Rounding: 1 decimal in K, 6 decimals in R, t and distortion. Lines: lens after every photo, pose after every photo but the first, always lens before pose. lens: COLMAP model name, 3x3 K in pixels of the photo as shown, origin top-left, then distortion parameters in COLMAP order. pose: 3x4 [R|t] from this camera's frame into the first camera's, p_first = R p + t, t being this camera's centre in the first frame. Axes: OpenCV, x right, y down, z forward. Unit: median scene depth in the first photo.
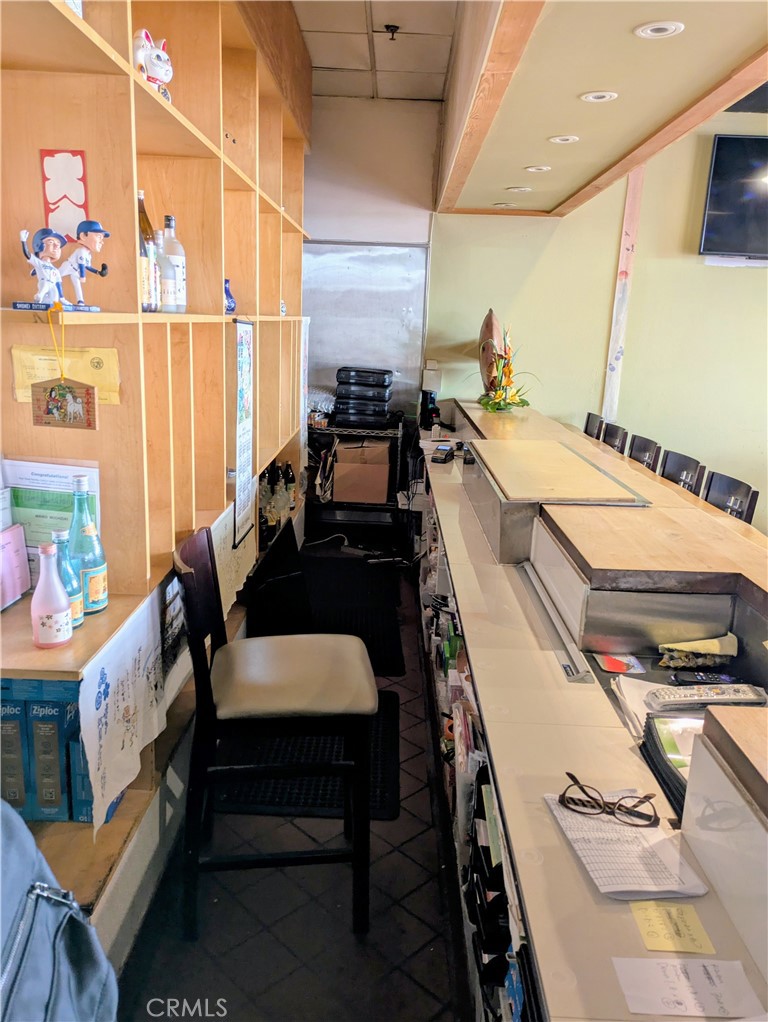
lens RADIAL K [[753.9, 0, 384.0], [0, 753.9, 511.0], [0, 0, 1]] dist [0.007945, -0.000206]
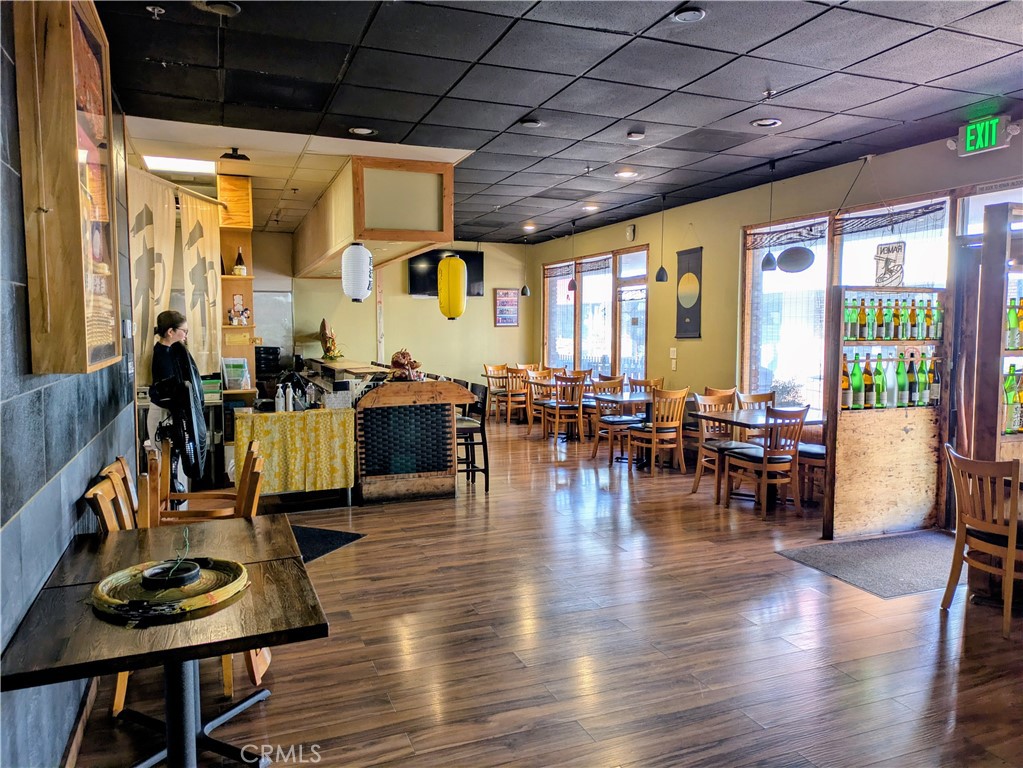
lens RADIAL K [[754.6, 0, 511.5], [0, 754.6, 384.0], [0, 0, 1]] dist [0.007945, -0.000206]
pose [[0.924075, -0.066945, 0.376303, -0.205682], [0.127208, 0.982281, -0.137631, 0.313056], [-0.360422, 0.175050, 0.916217, -1.262264]]
